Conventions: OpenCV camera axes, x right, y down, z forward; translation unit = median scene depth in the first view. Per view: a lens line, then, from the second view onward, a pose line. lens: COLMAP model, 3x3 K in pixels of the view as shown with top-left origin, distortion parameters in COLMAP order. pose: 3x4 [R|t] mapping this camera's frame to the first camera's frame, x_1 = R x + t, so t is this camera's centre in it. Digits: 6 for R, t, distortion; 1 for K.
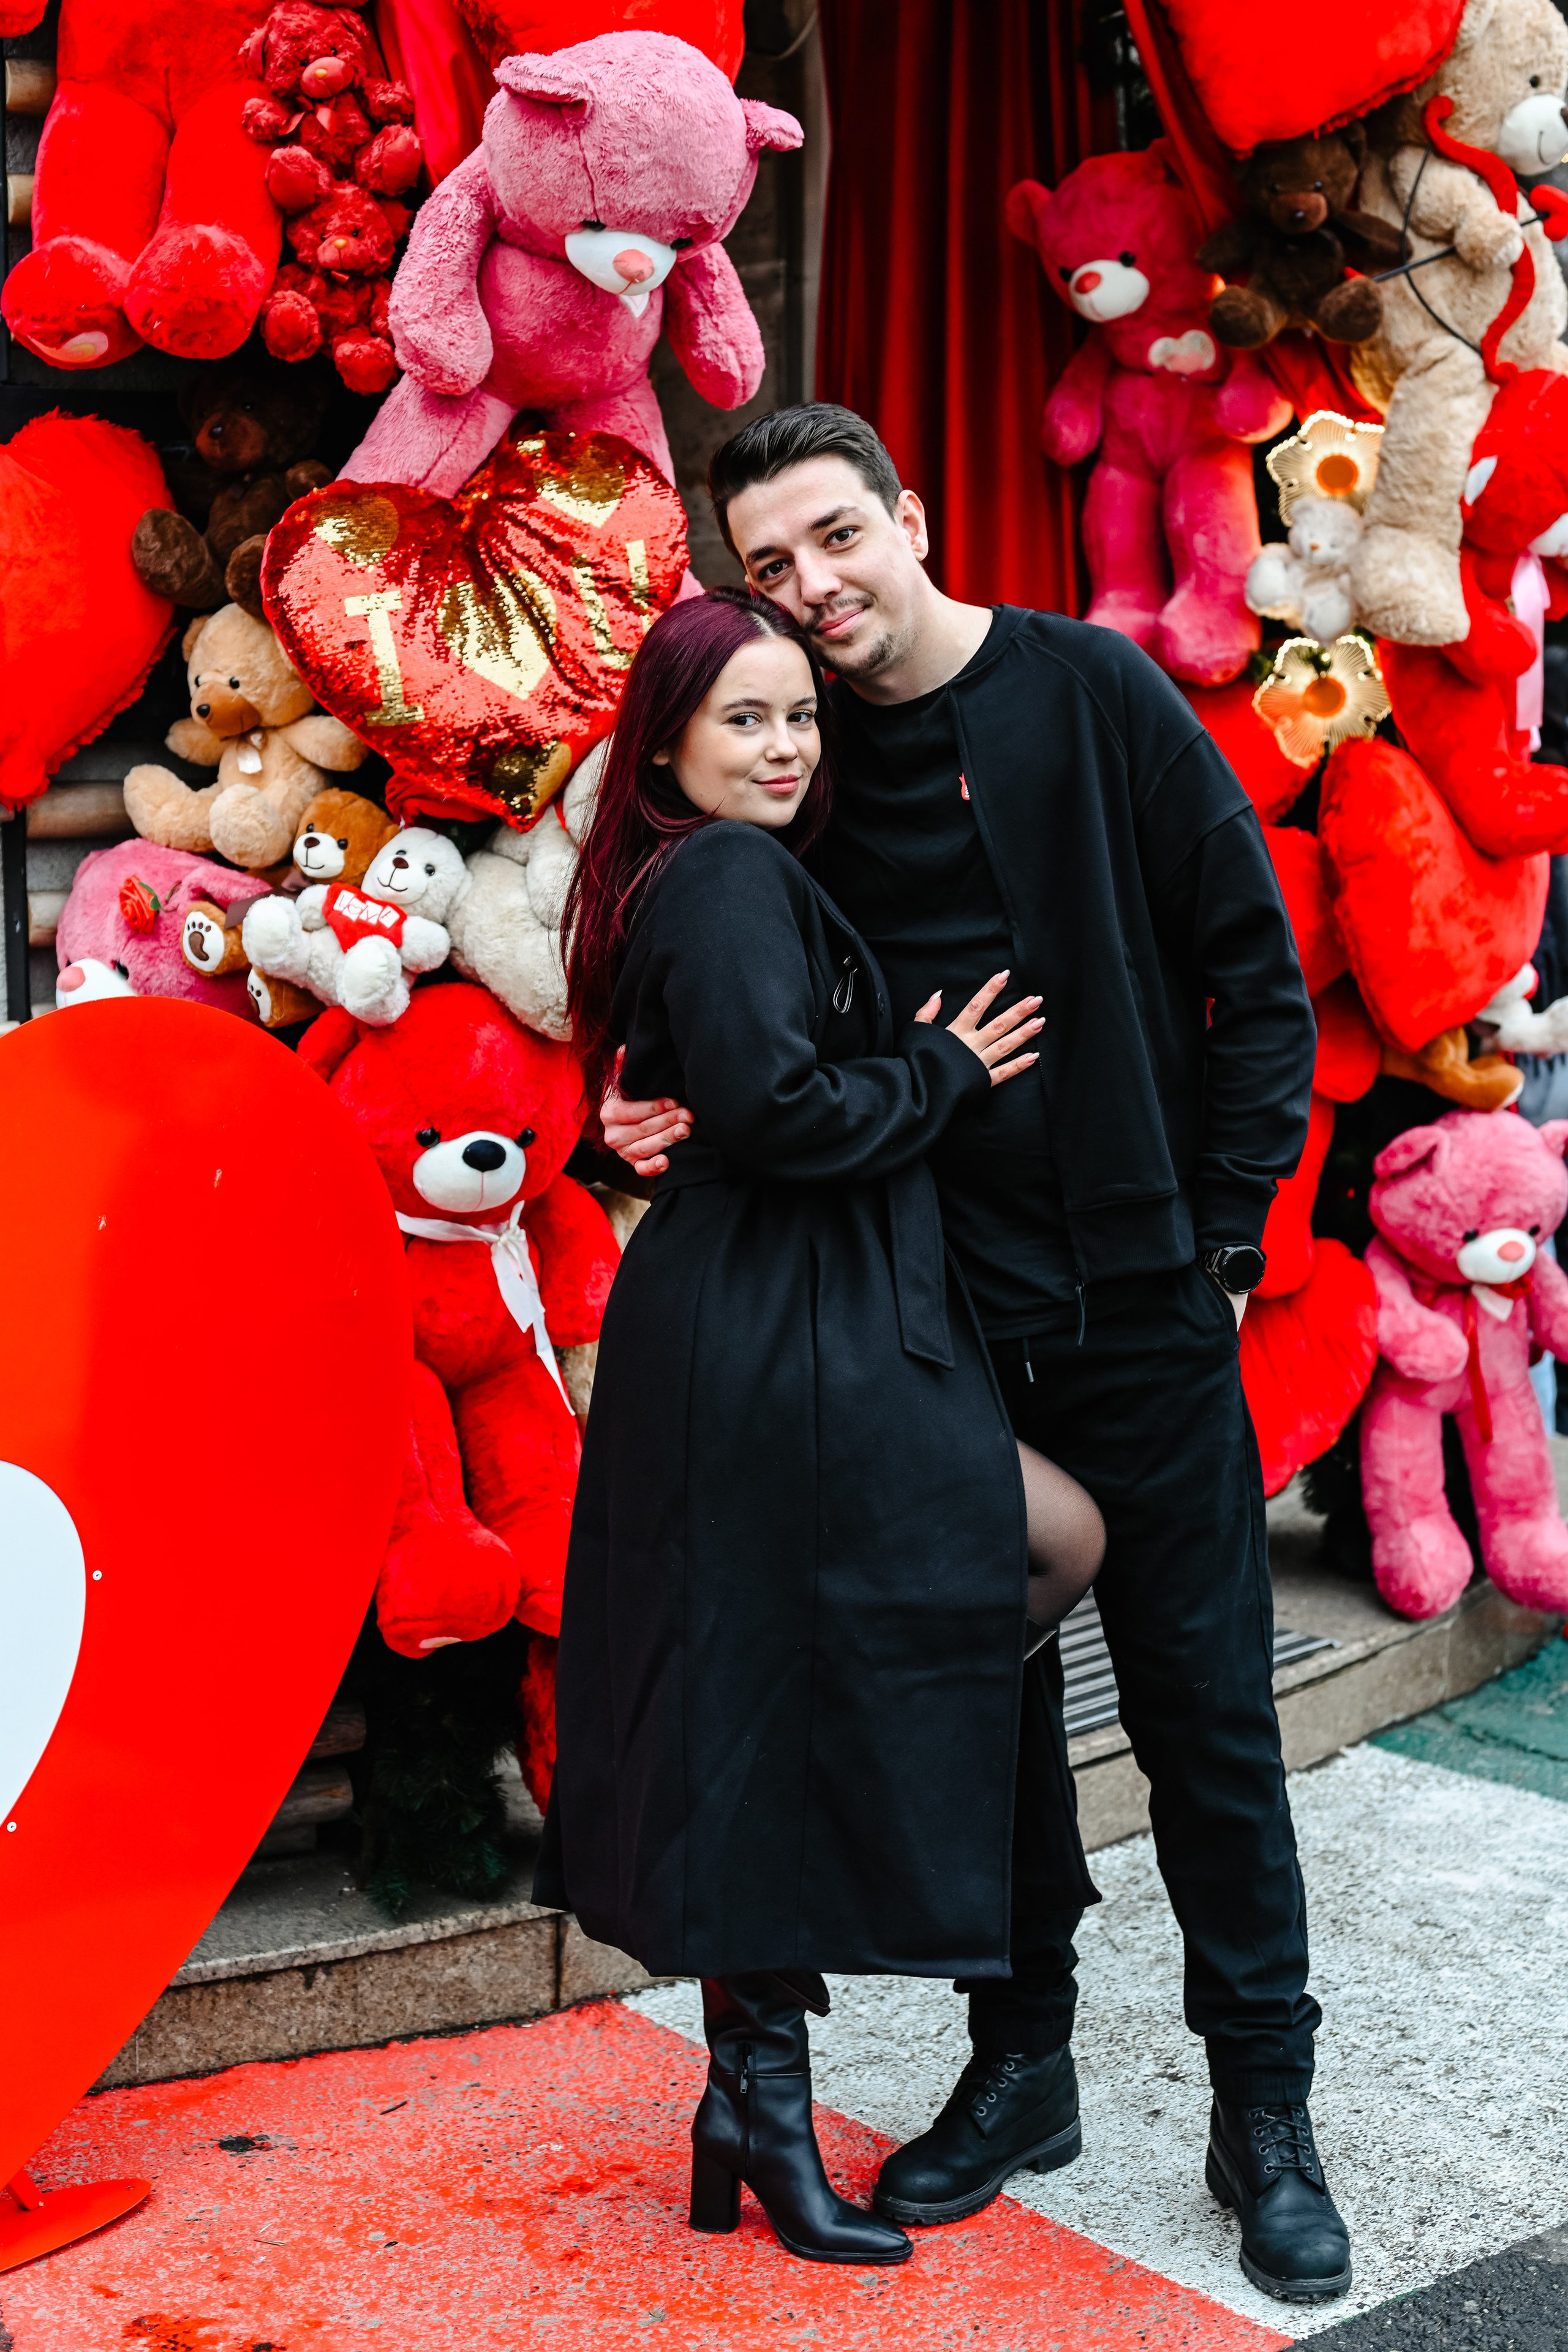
lens RADIAL K [[3535.7, 0, 771.0], [0, 3535.7, 1124.6], [0, 0, 1]] dist [0.000255, -0.003148]
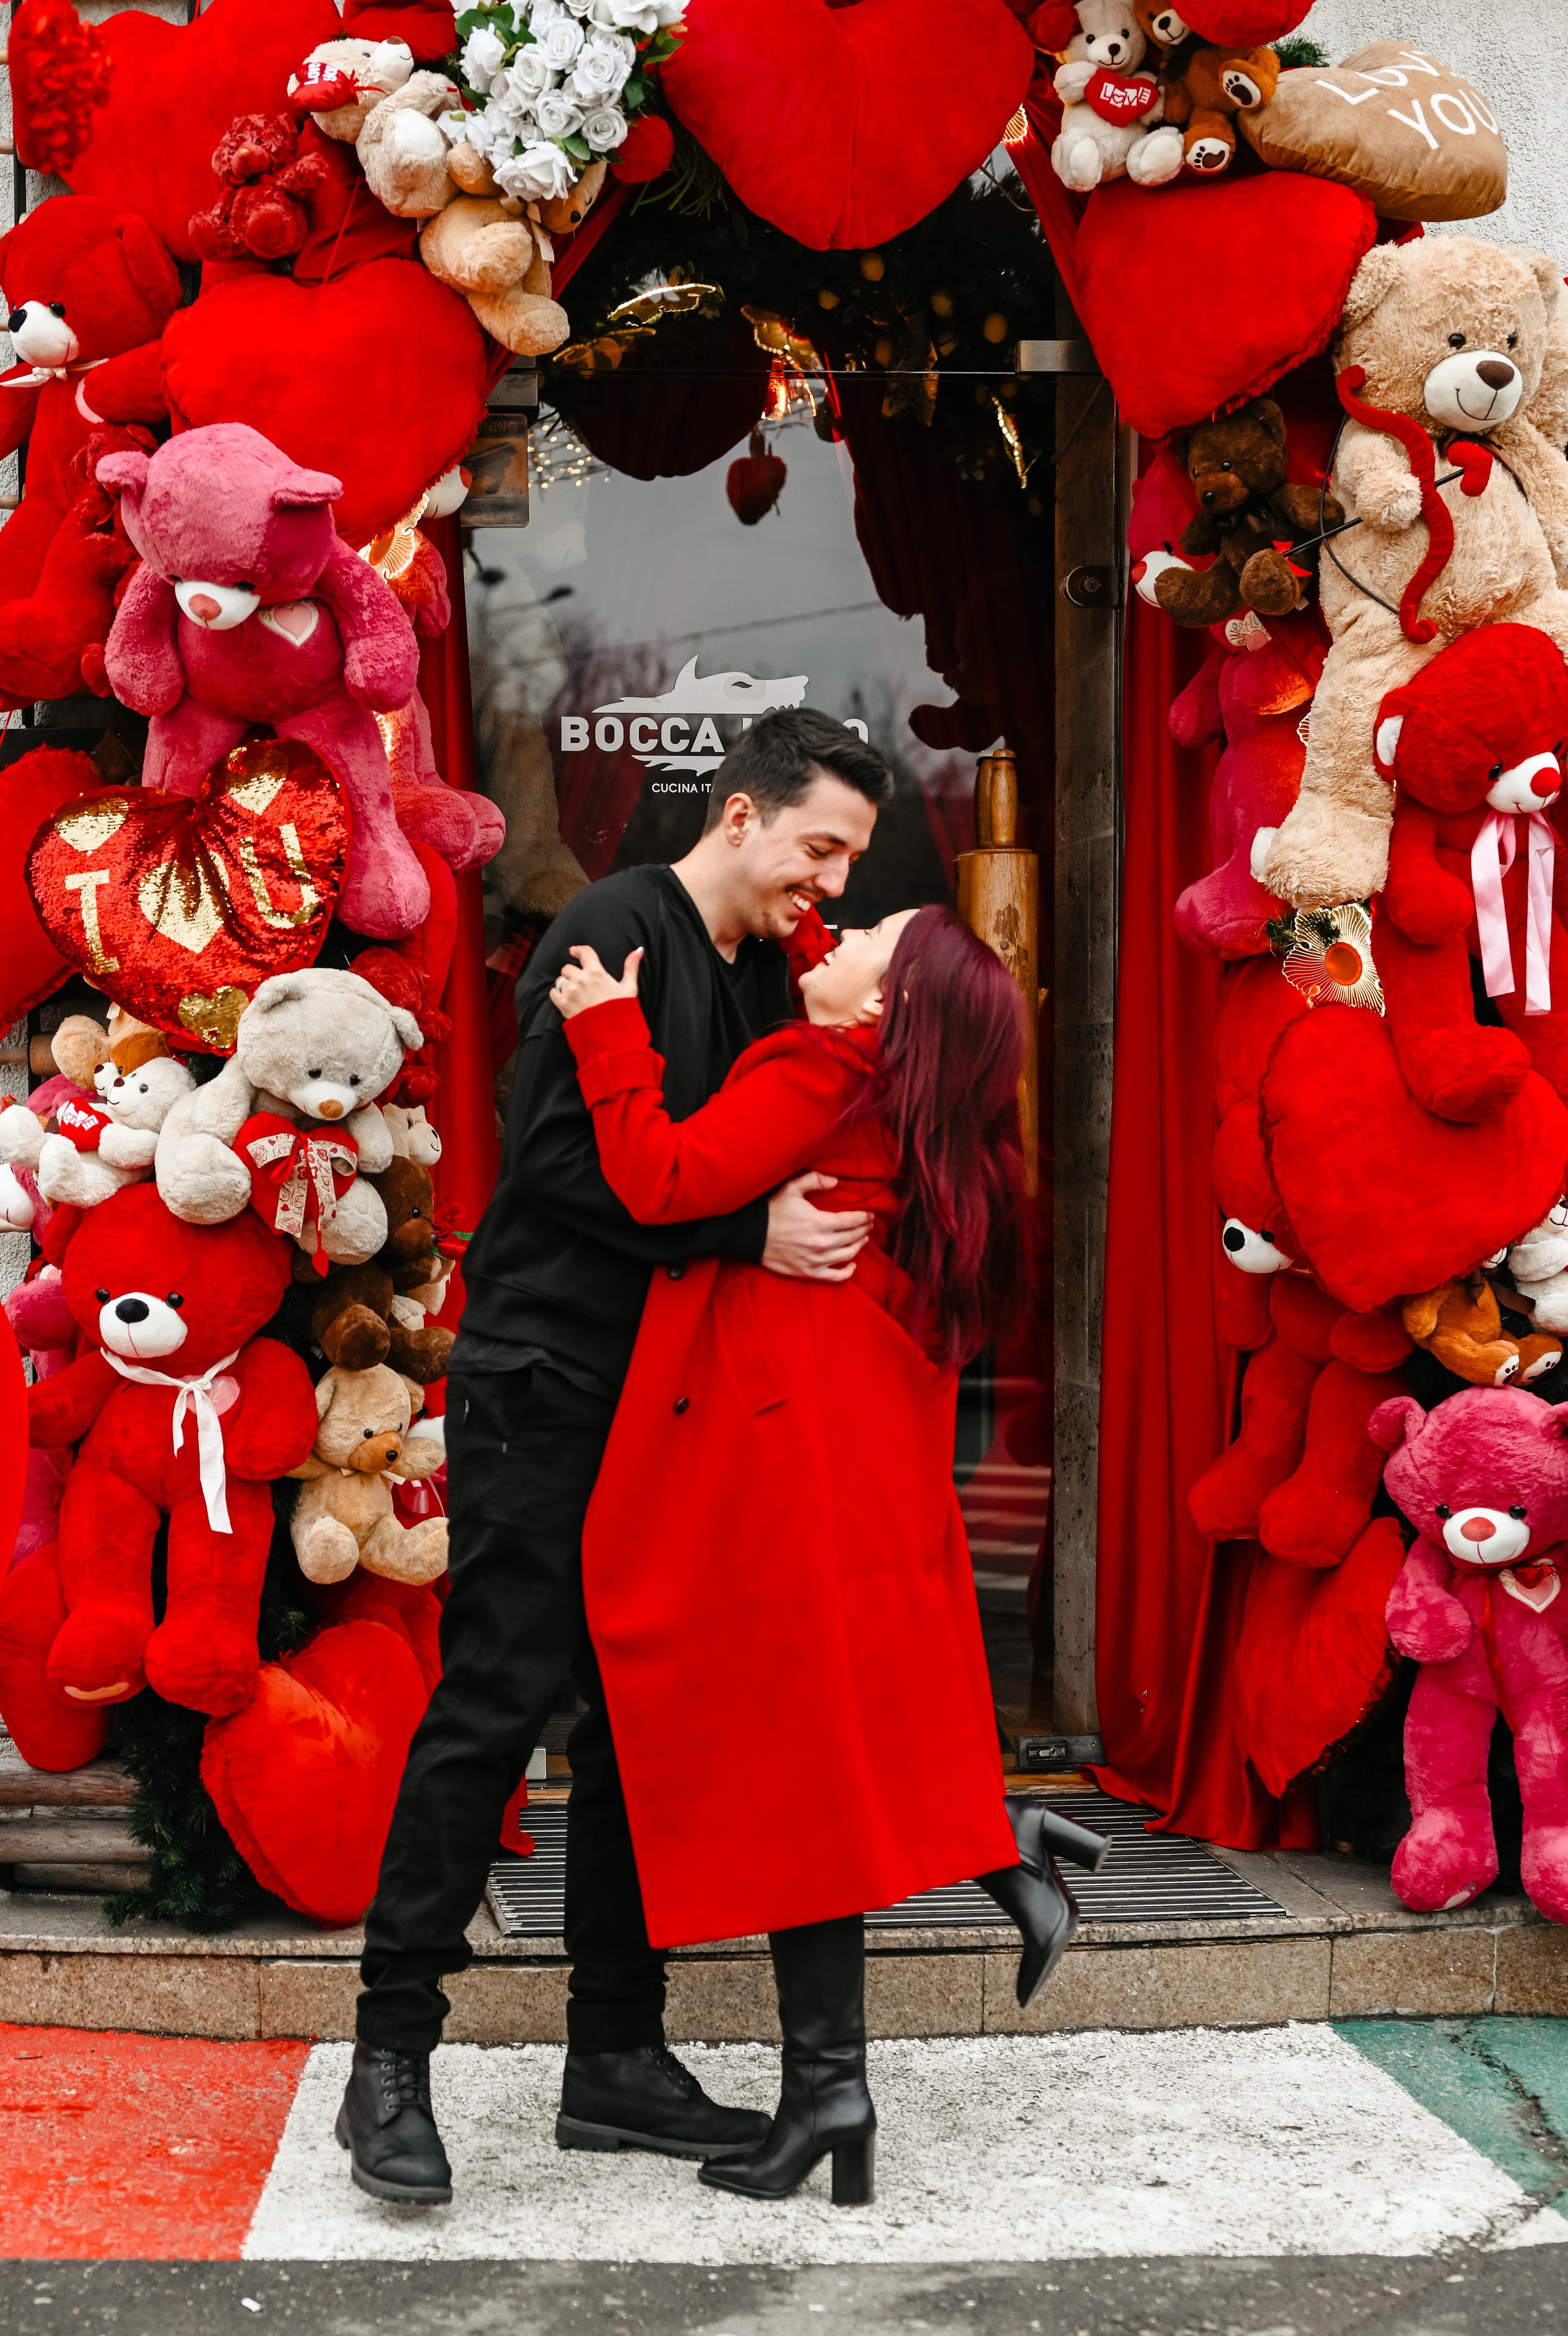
lens RADIAL K [[4212.5, 0, 624.9], [0, 4212.5, 1410.0], [0, 0, 1]] dist [-0.007447, 0.035001]
pose [[0.777436, 0.044624, -0.627377, 0.983063], [-0.078925, 0.996517, -0.026923, 0.069287], [0.623990, 0.070447, 0.778250, -0.058538]]
